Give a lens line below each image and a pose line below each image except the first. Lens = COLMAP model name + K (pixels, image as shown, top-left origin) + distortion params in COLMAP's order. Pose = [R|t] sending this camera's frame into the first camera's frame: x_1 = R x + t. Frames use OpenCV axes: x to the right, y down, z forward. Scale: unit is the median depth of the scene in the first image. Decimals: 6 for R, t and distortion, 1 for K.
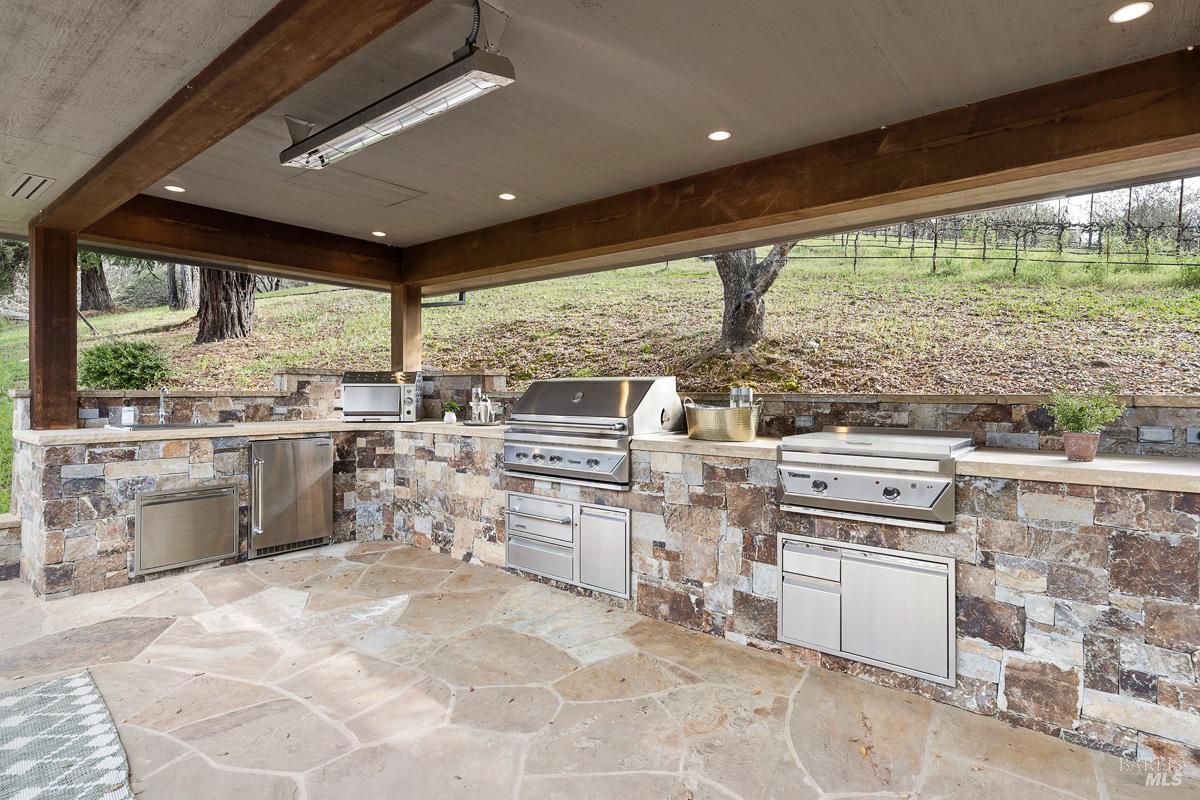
lens RADIAL K [[621.4, 0, 600.0], [0, 621.4, 400.0], [0, 0, 1]] dist [0.005215, 0.000592]
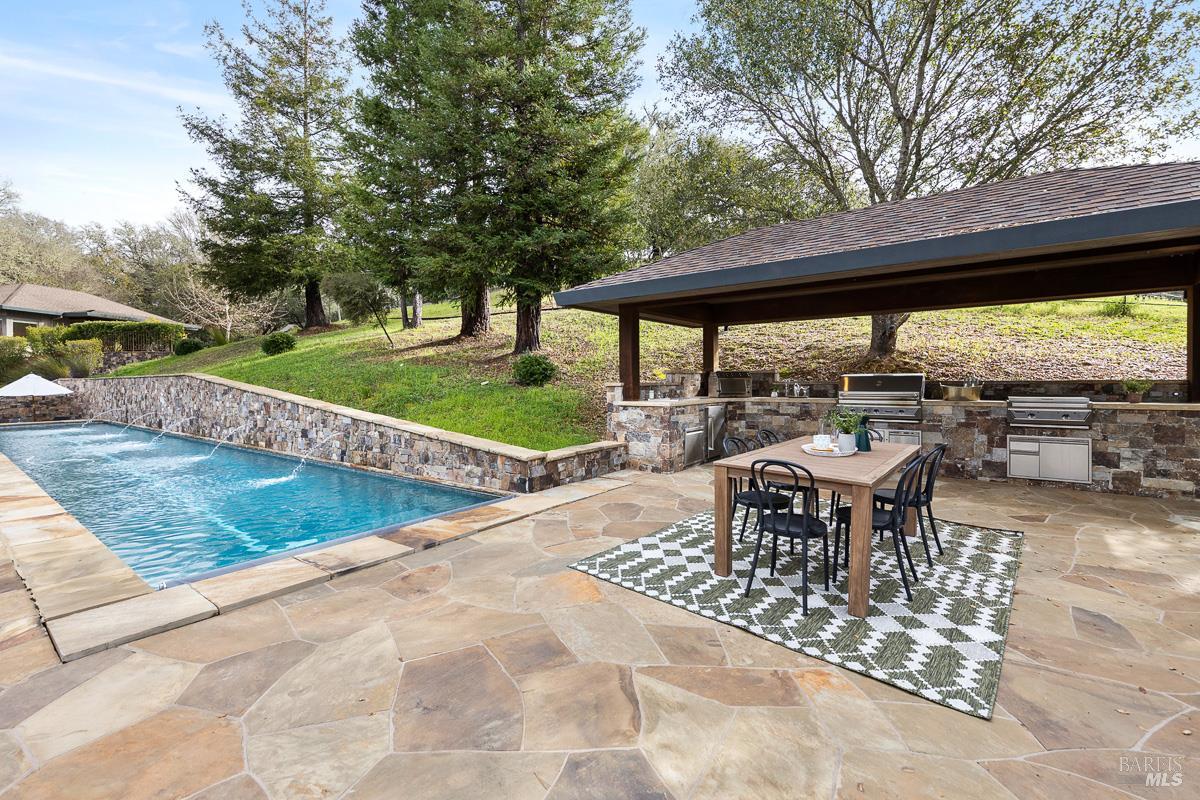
lens RADIAL K [[504.8, 0, 600.0], [0, 504.8, 400.0], [0, 0, 1]] dist [-0.000008, -0.000308]
pose [[0.999483, -0.012154, 0.029759, -1.141340], [0.011464, 0.999664, 0.023239, 0.002389], [-0.030031, -0.022886, 0.999287, -0.801530]]
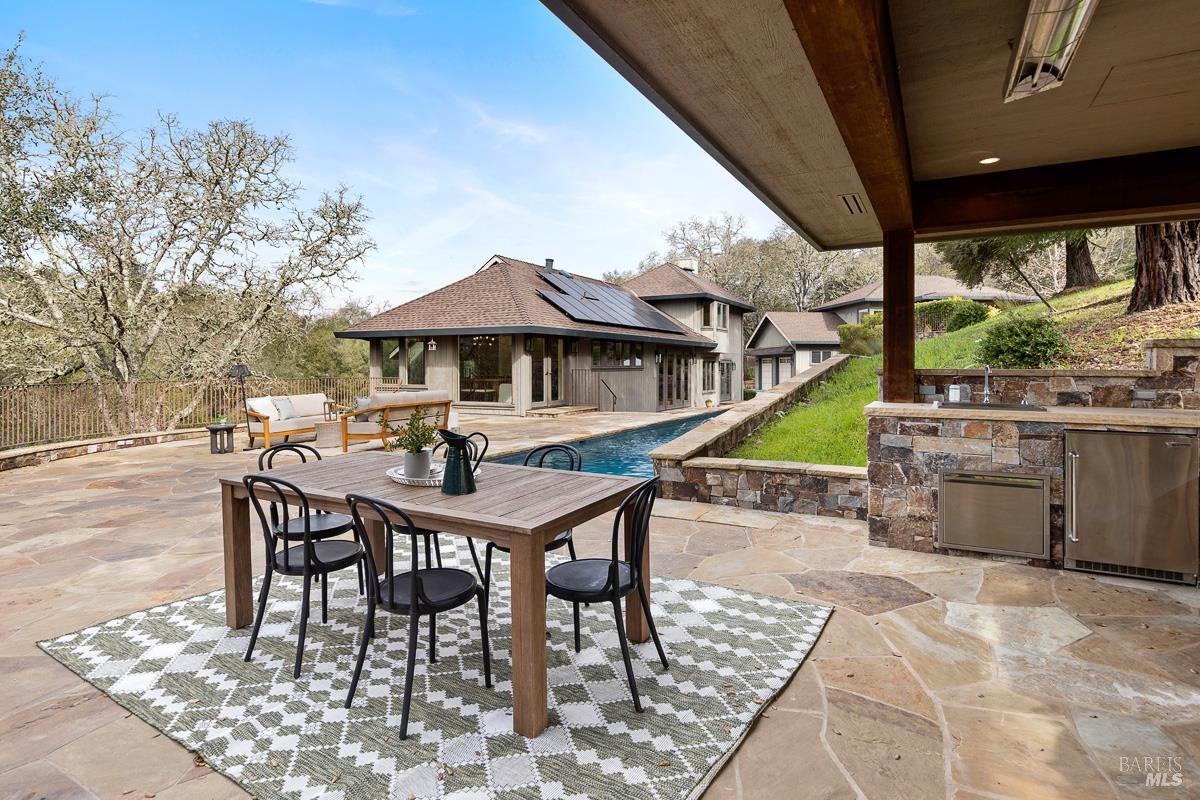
lens RADIAL K [[625.2, 0, 598.7], [0, 625.2, 377.4], [0, 0, 1]] dist [0.006908, 0.000429]
pose [[0.182294, 0.017673, -0.983085, 0.189211], [-0.013936, 0.999784, 0.015389, -0.010637], [0.983145, 0.010895, 0.182501, 0.257234]]
